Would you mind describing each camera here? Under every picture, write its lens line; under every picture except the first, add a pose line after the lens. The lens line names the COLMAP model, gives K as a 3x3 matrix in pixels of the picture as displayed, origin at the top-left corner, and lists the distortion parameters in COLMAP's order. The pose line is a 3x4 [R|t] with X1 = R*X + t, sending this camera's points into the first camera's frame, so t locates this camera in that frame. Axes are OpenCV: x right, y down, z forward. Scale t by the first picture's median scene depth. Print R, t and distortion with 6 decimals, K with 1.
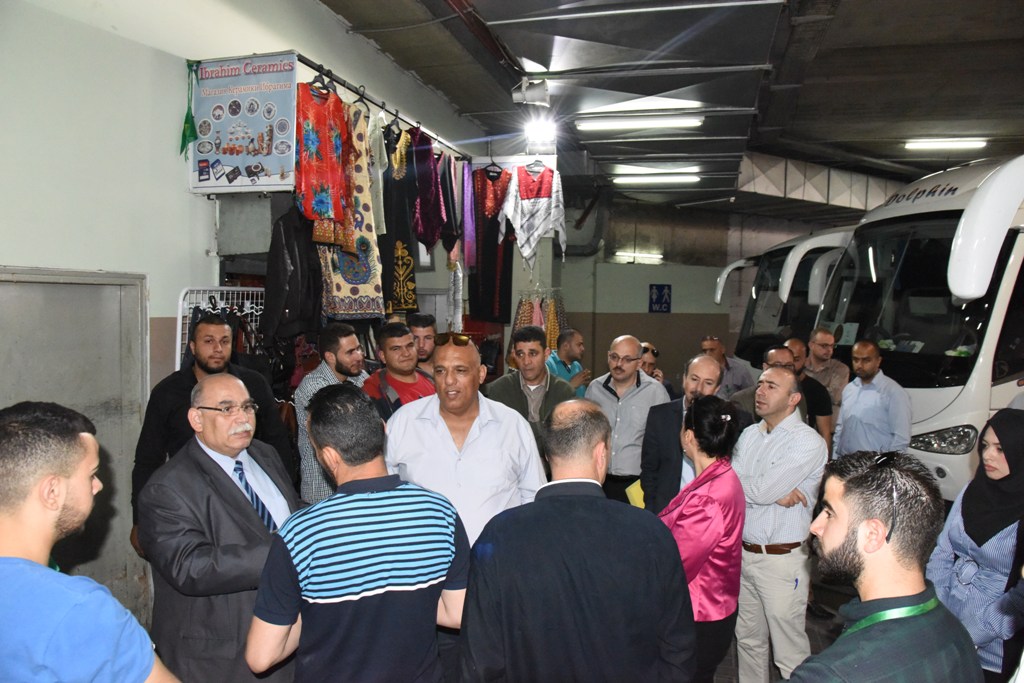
lens RADIAL K [[693.3, 0, 518.2], [0, 693.3, 334.1], [0, 0, 1]] dist [-0.107512, 0.052508]
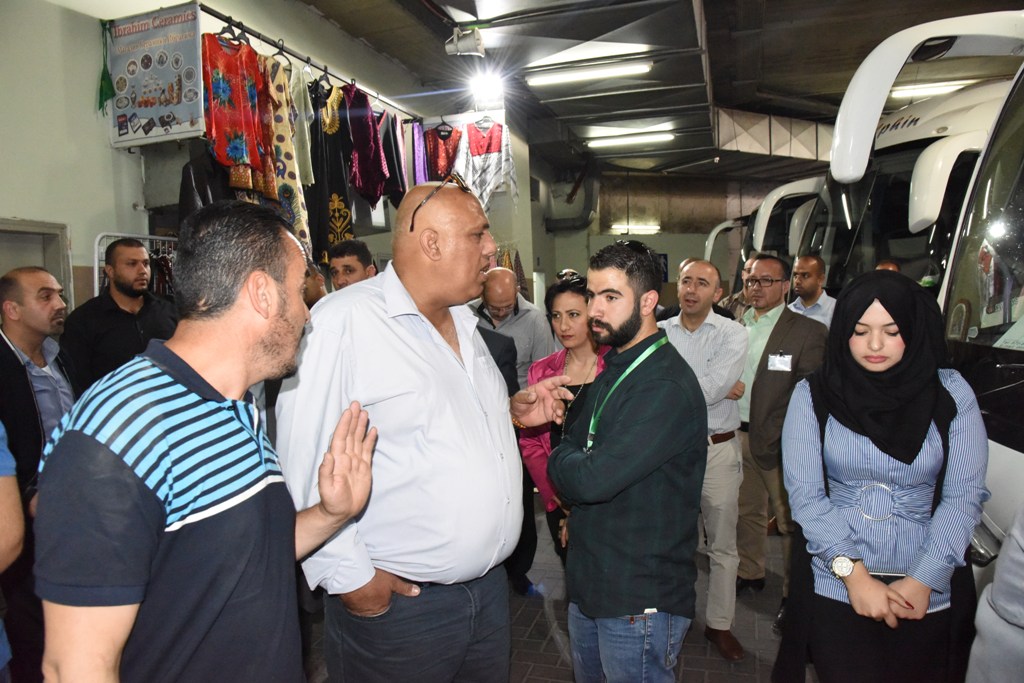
lens RADIAL K [[693.3, 0, 518.0], [0, 693.3, 335.3], [0, 0, 1]] dist [-0.107512, 0.052508]
pose [[0.997896, -0.049683, -0.041646, 0.100433], [0.050064, 0.998713, 0.008148, 0.061409], [0.041187, -0.010216, 0.999099, -0.002066]]
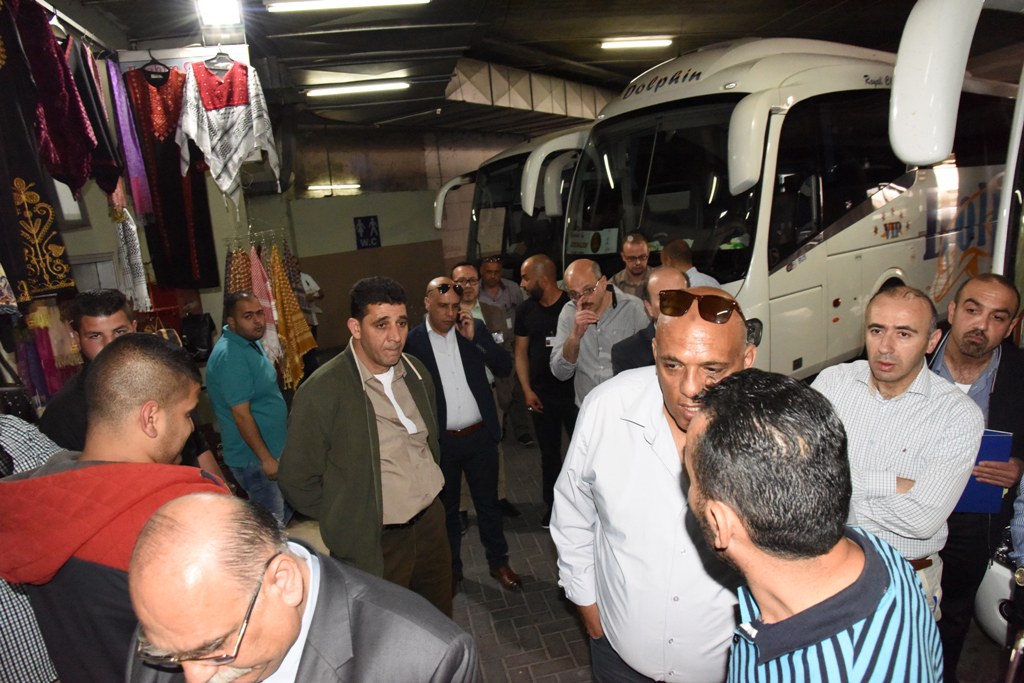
lens RADIAL K [[693.3, 0, 517.5], [0, 693.3, 339.6], [0, 0, 1]] dist [-0.107512, 0.052508]
pose [[0.891804, -0.182197, 0.414114, -0.039284], [0.139718, 0.981495, 0.130941, -0.010323], [-0.430308, -0.058915, 0.900757, 0.229821]]
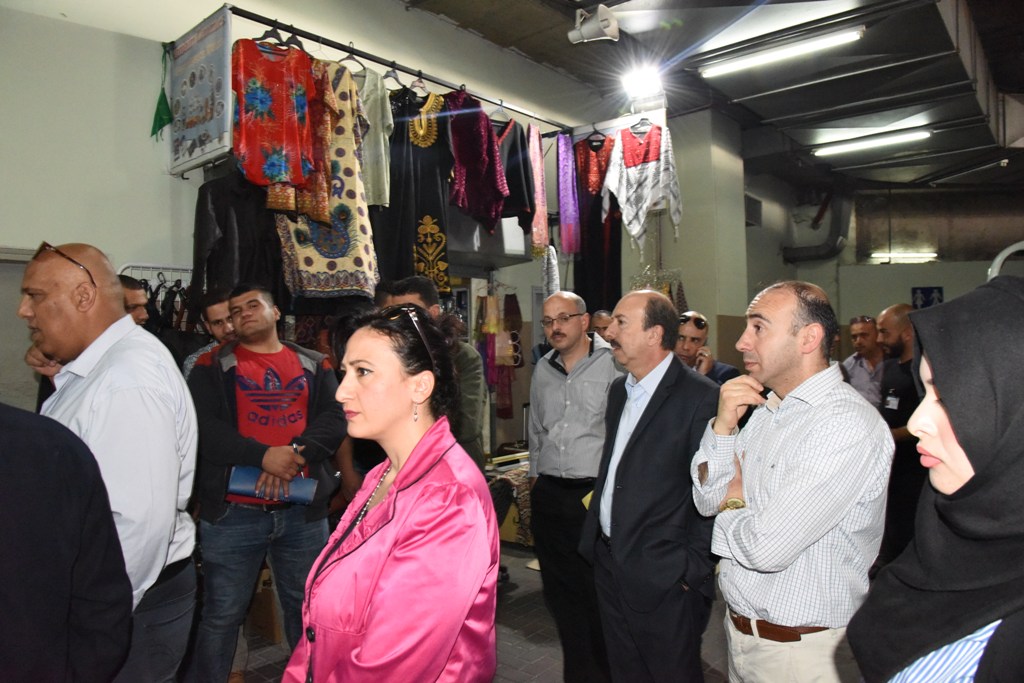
lens RADIAL K [[693.3, 0, 508.7], [0, 693.3, 338.0], [0, 0, 1]] dist [-0.107512, 0.052508]
pose [[0.903156, -0.034336, -0.427938, 0.224522], [0.012590, 0.998486, -0.053542, 0.052609], [0.429128, 0.042969, 0.902221, 0.203037]]
